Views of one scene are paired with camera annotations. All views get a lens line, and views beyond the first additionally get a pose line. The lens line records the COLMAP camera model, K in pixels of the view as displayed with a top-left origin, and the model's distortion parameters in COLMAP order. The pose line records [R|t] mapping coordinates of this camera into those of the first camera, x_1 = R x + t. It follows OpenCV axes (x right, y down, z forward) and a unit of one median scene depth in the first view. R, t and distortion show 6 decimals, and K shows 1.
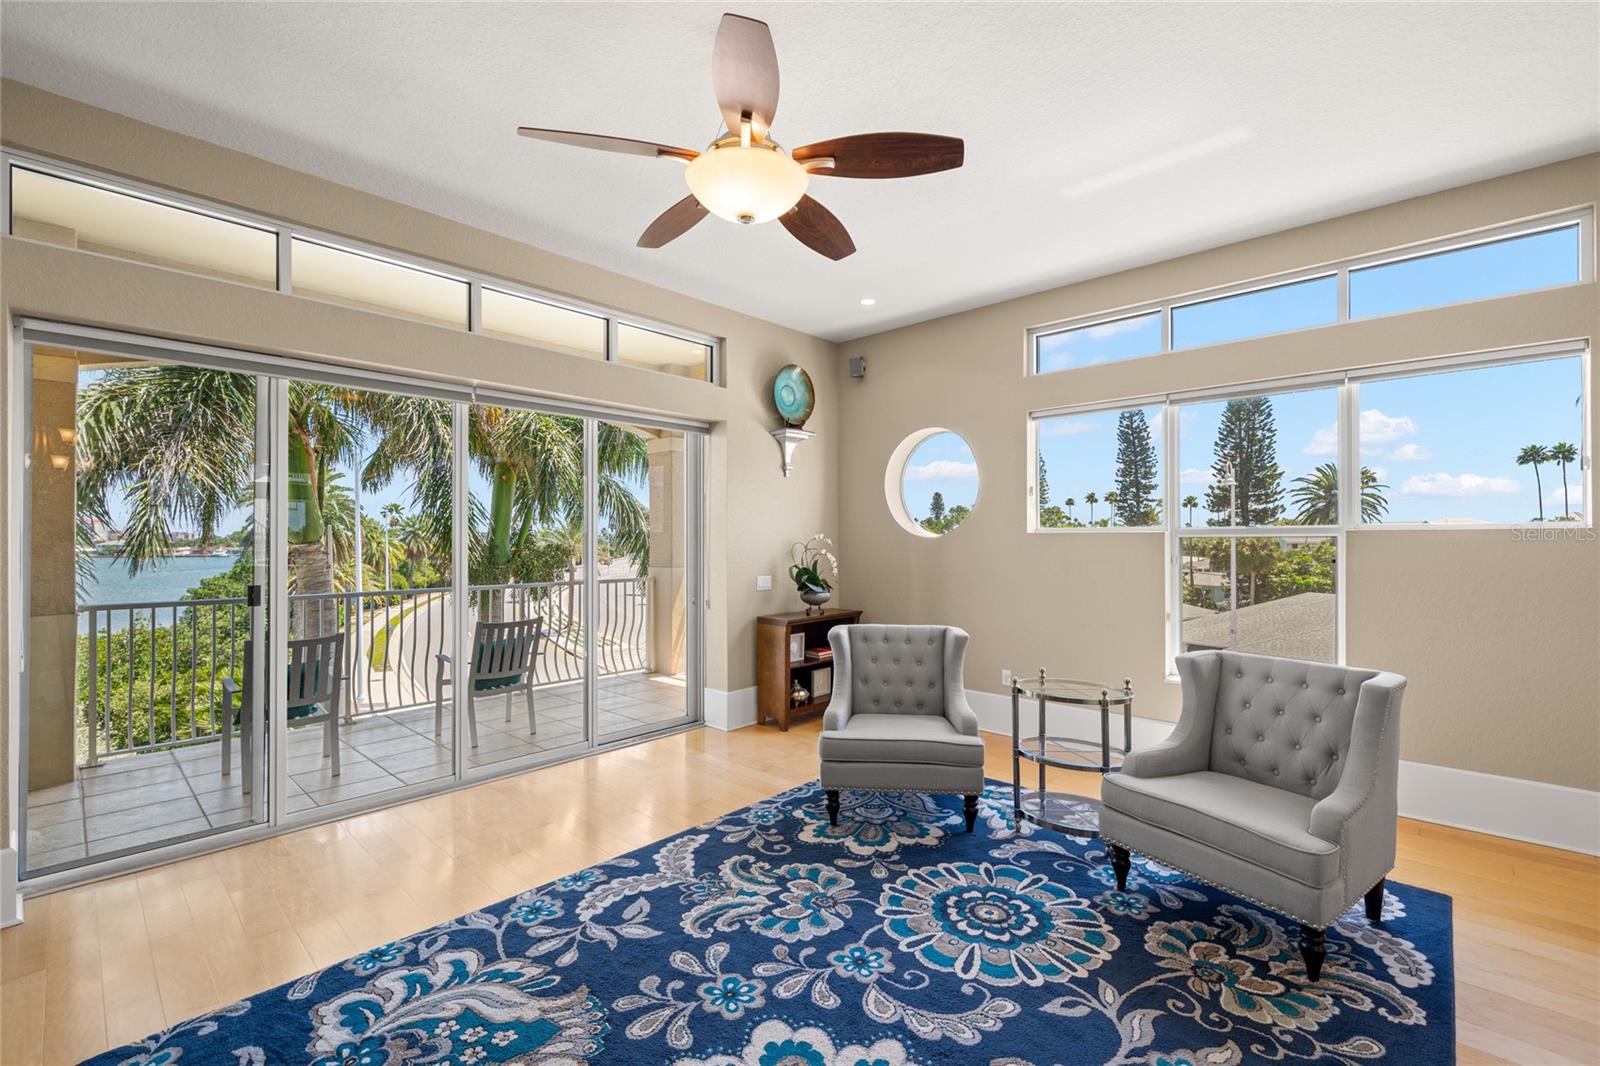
lens RADIAL K [[703.9, 0, 799.1], [0, 703.9, 531.2], [0, 0, 1]] dist [0.000285, 0.000087]
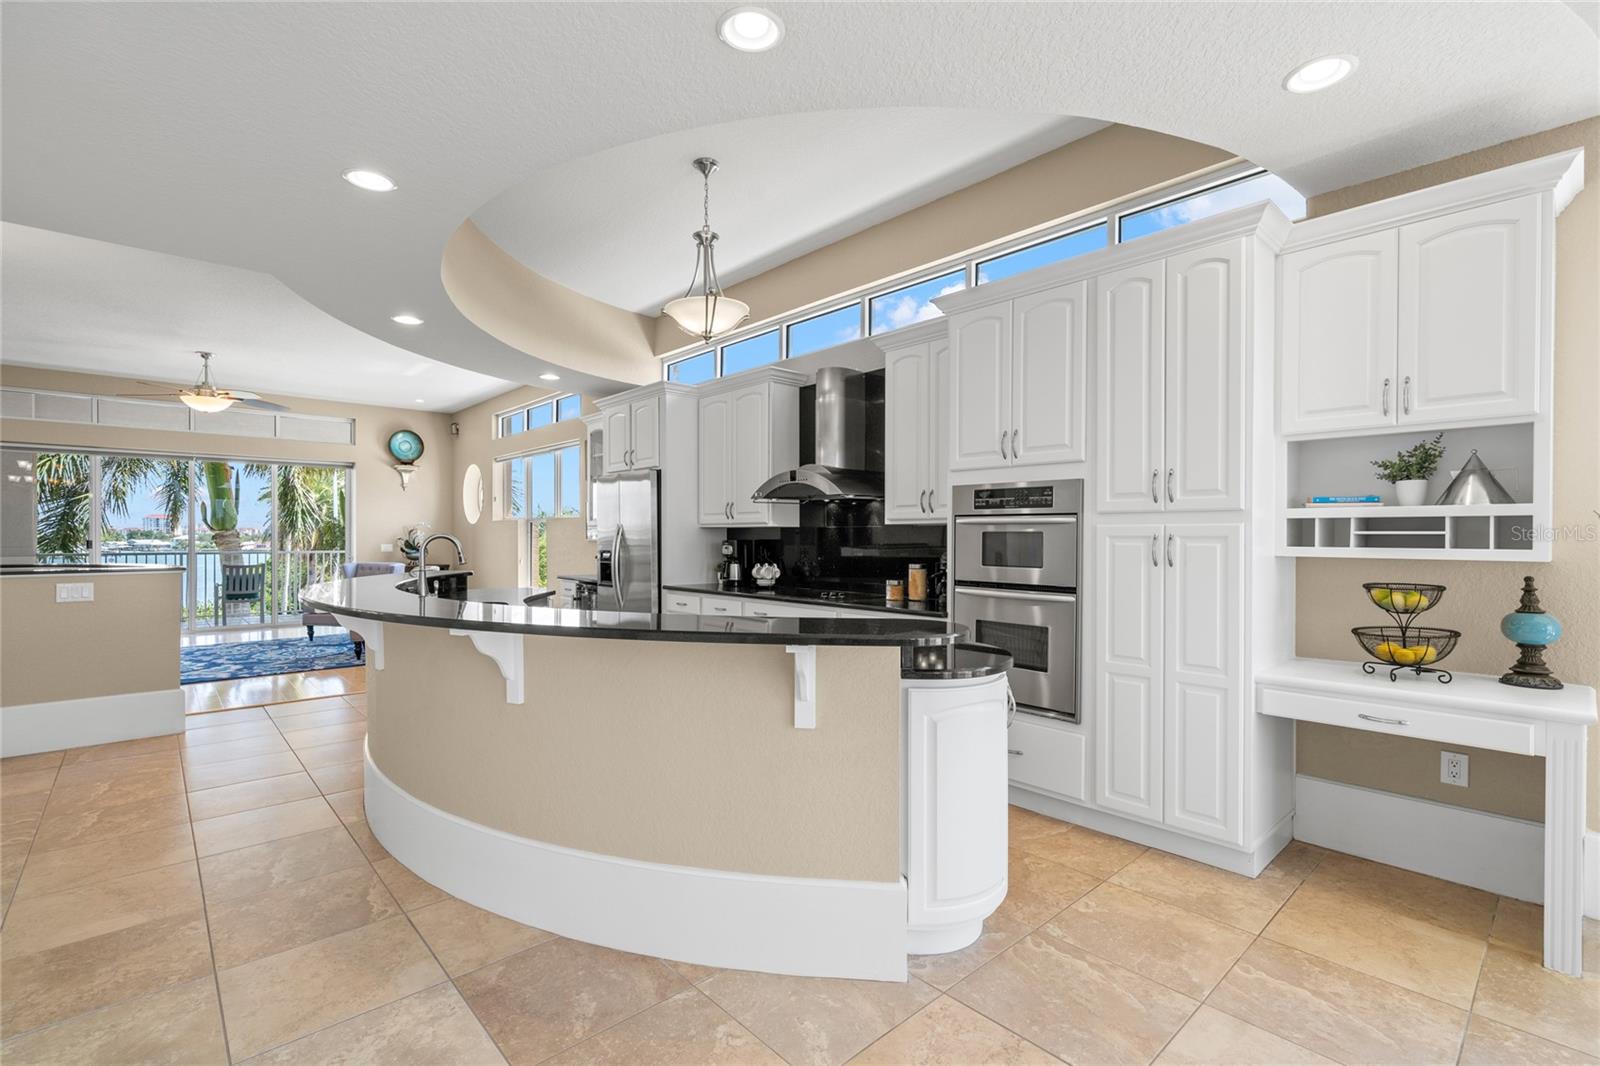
lens RADIAL K [[703.9, 0, 799.1], [0, 703.9, 538.0], [0, 0, 1]] dist [0.000285, 0.000087]
pose [[0.997349, 0.004642, -0.072613, 1.184789], [-0.003831, 0.999929, 0.011300, 0.021981], [0.072660, -0.010992, 0.997296, -0.791452]]
